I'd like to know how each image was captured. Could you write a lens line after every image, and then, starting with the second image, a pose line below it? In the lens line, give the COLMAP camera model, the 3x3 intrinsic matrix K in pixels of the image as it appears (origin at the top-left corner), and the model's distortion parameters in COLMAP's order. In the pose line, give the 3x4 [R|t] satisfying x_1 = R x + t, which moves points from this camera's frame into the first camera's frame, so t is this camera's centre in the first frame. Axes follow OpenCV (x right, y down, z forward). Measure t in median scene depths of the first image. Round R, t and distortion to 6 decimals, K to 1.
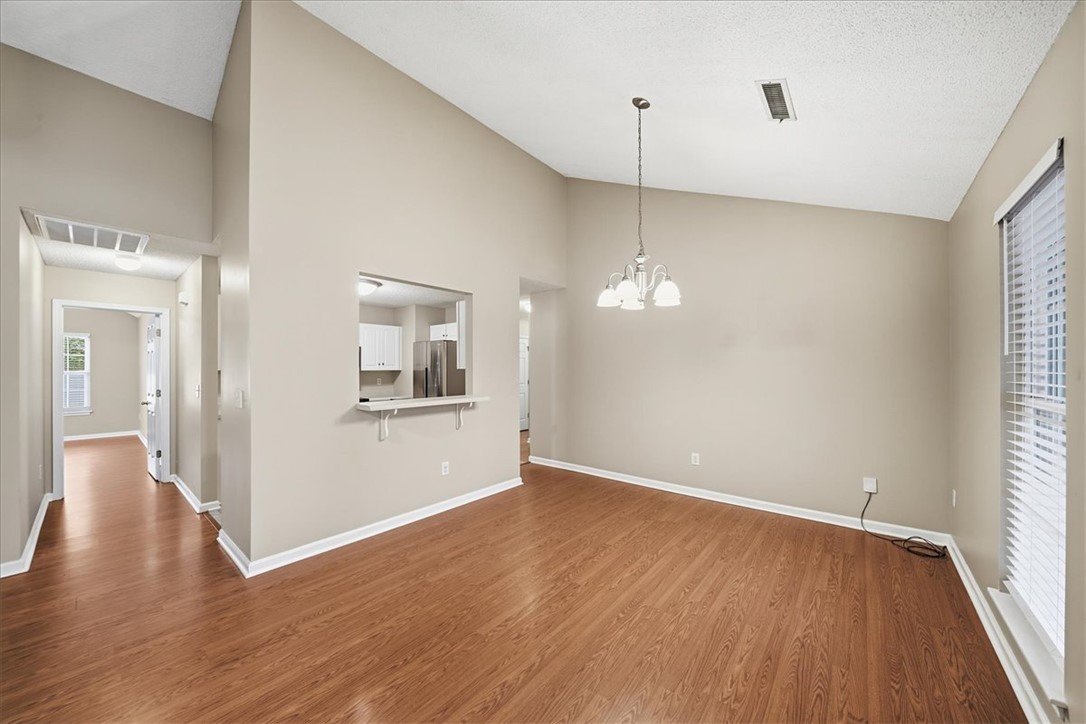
lens RADIAL K [[382.4, 0, 544.2], [0, 382.4, 369.9], [0, 0, 1]] dist [-0.002224, -0.001894]
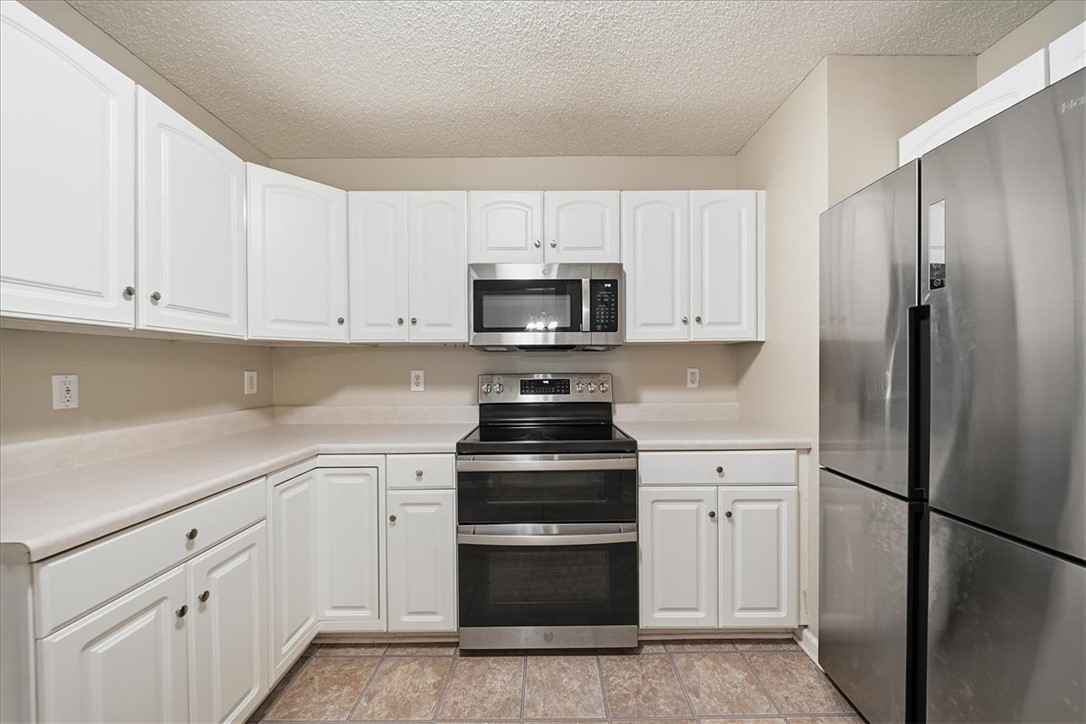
lens RADIAL K [[382.4, 0, 542.0], [0, 382.4, 368.1], [0, 0, 1]] dist [-0.002224, -0.001894]
pose [[0.643608, 0.004500, -0.765342, -0.487177], [0.004588, 0.999942, 0.009737, 0.034552], [0.765341, -0.009778, 0.643550, 1.283173]]
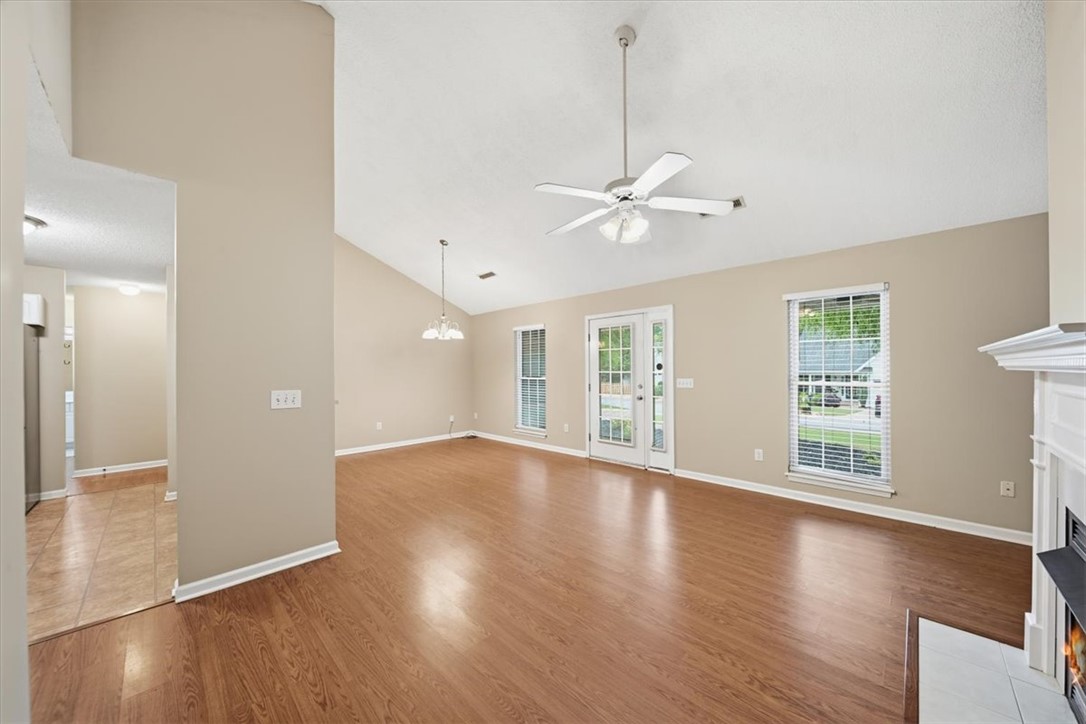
lens RADIAL K [[382.4, 0, 543.2], [0, 382.4, 367.2], [0, 0, 1]] dist [-0.002224, -0.001894]
pose [[0.080887, 0.008491, 0.996687, -1.309352], [0.006154, 0.999940, -0.009018, 0.005310], [-0.996704, 0.006863, 0.080830, 0.206910]]
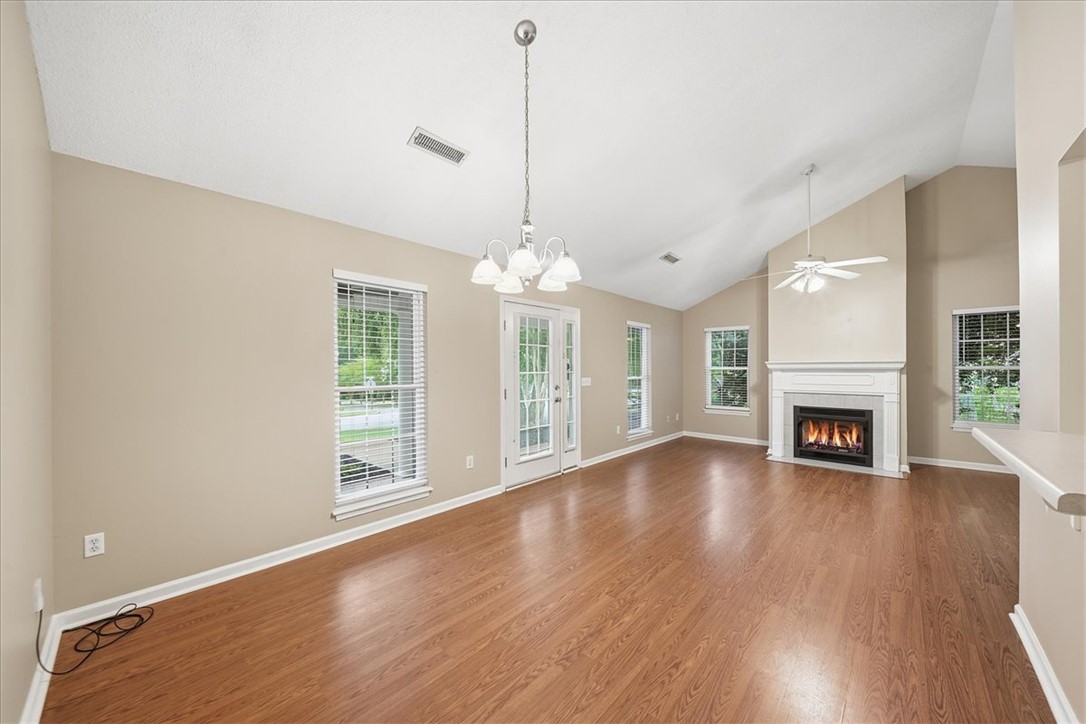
lens RADIAL K [[382.4, 0, 545.8], [0, 382.4, 367.2], [0, 0, 1]] dist [-0.002224, -0.001894]
pose [[-0.998750, 0.006578, 0.049546, 0.128400], [0.006324, 0.999966, -0.005298, 0.002146], [-0.049579, -0.004978, -0.998758, 1.306377]]
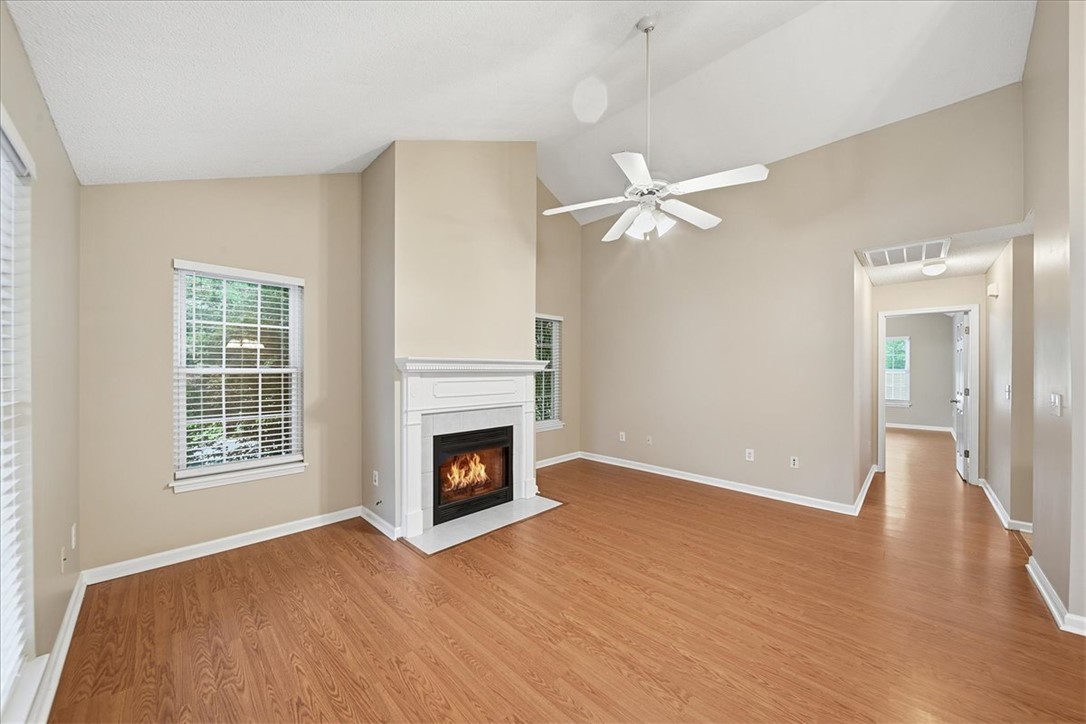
lens RADIAL K [[382.4, 0, 544.3], [0, 382.4, 369.0], [0, 0, 1]] dist [-0.002224, -0.001894]
pose [[-0.078071, 0.002022, -0.996946, 0.064114], [0.000344, 0.999998, 0.002001, -0.000709], [0.996948, -0.000186, -0.078071, -0.013551]]
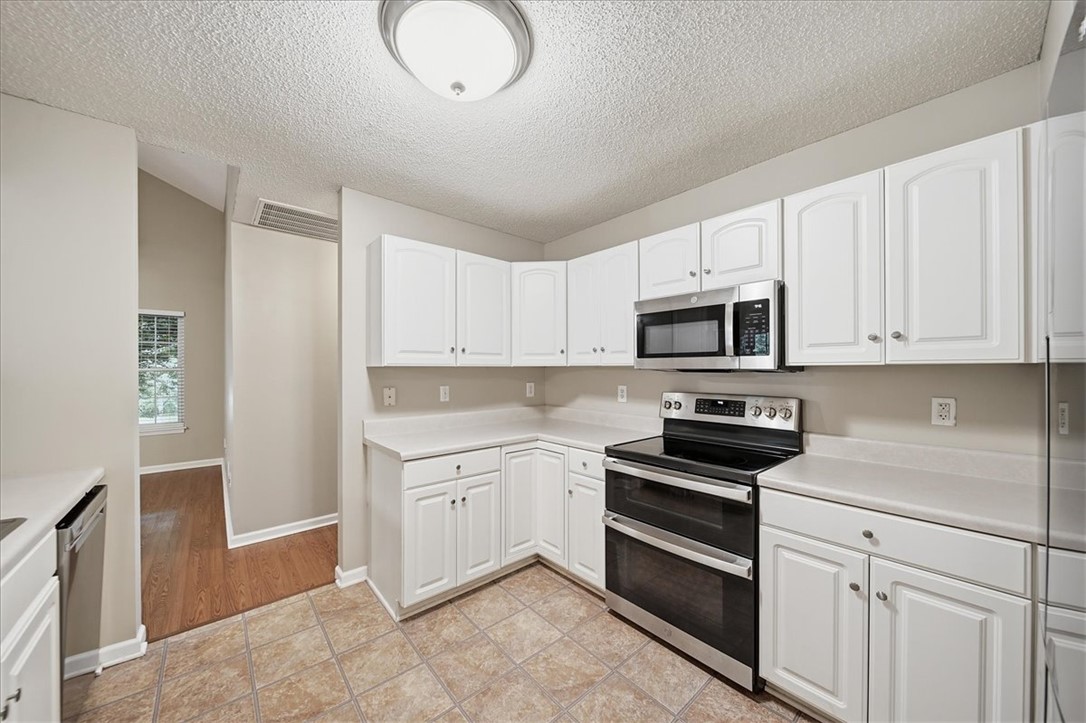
lens RADIAL K [[382.4, 0, 542.5], [0, 382.4, 366.2], [0, 0, 1]] dist [-0.002224, -0.001894]
pose [[-0.158097, 0.002036, -0.987421, -0.299995], [0.006027, 0.999981, 0.001097, 0.001871], [0.987405, -0.005777, -0.158107, 1.493749]]
